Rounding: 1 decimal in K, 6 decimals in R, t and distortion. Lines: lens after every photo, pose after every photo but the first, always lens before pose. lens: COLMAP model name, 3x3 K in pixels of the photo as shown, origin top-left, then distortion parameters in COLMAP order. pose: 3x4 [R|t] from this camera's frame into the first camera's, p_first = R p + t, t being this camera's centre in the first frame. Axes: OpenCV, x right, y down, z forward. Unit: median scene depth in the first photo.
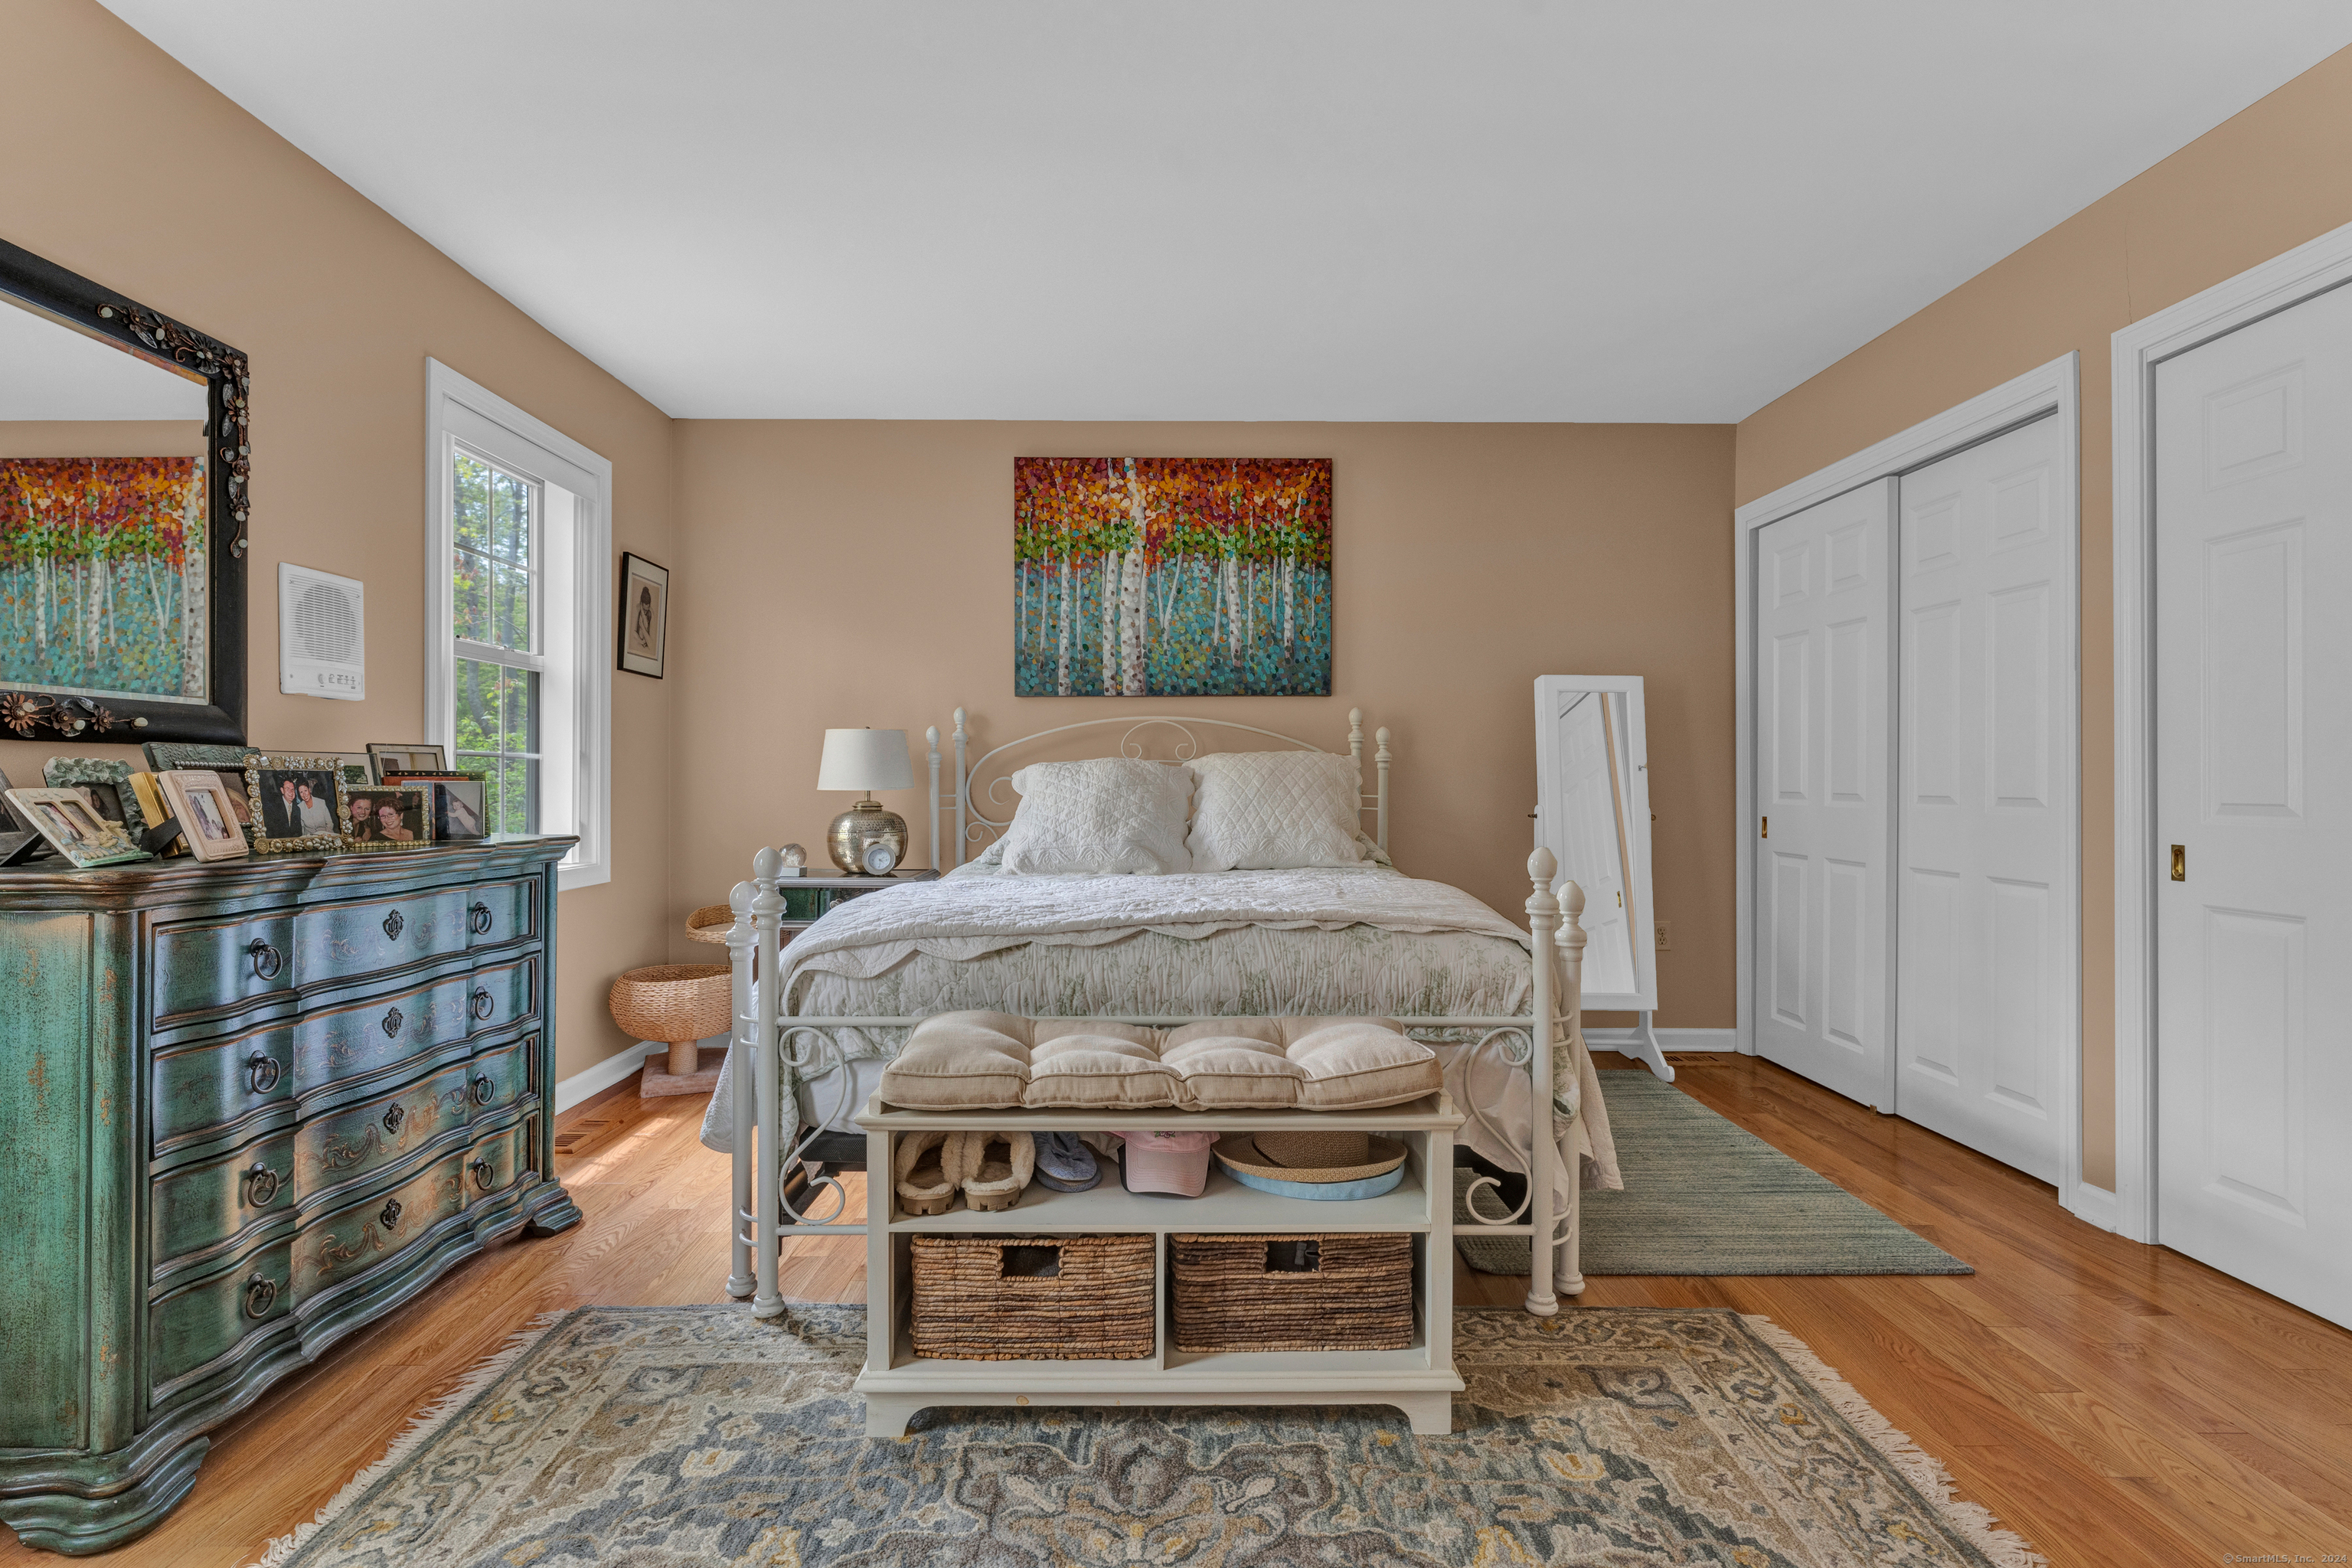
lens RADIAL K [[1111.1, 0, 1176.0], [0, 1111.1, 784.0], [0, 0, 1]] dist [-0.001361, -0.000303]
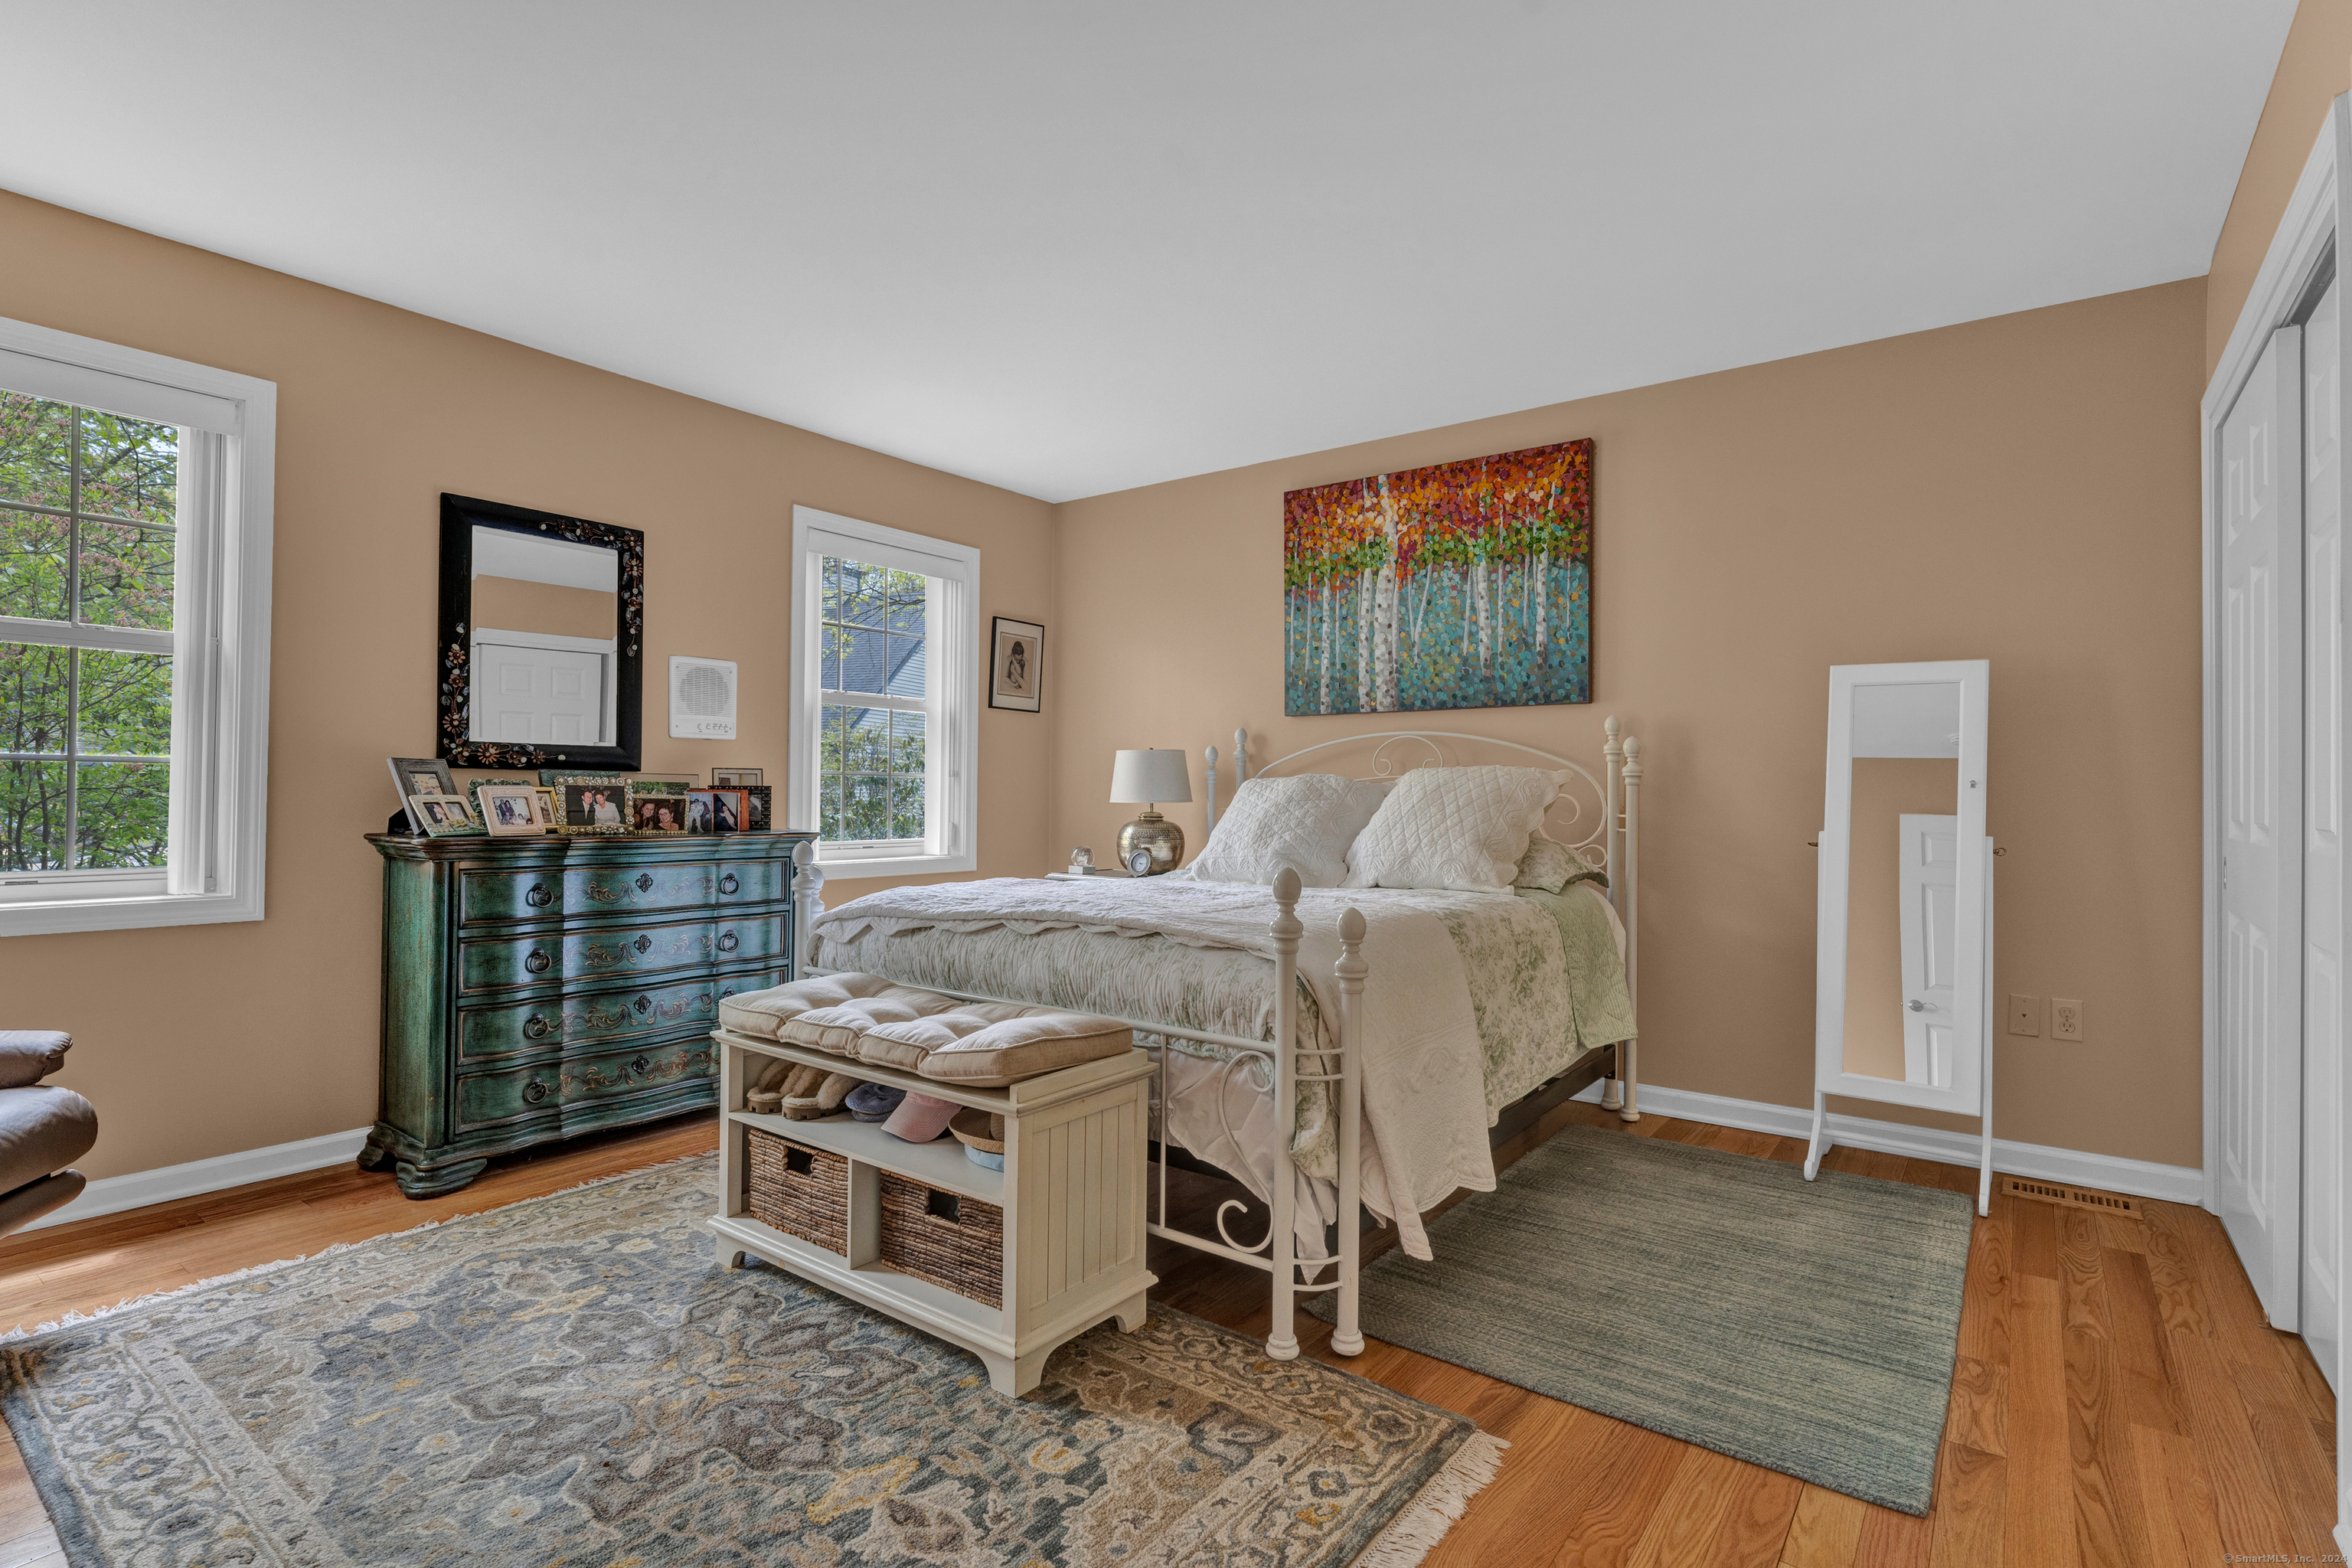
lens RADIAL K [[1111.1, 0, 1176.0], [0, 1111.1, 784.0], [0, 0, 1]] dist [-0.001361, -0.000303]
pose [[0.798718, 0.000497, -0.601705, 0.413530], [-0.008402, 0.999911, -0.010327, -0.002168], [0.601647, 0.013304, 0.798651, 0.088816]]
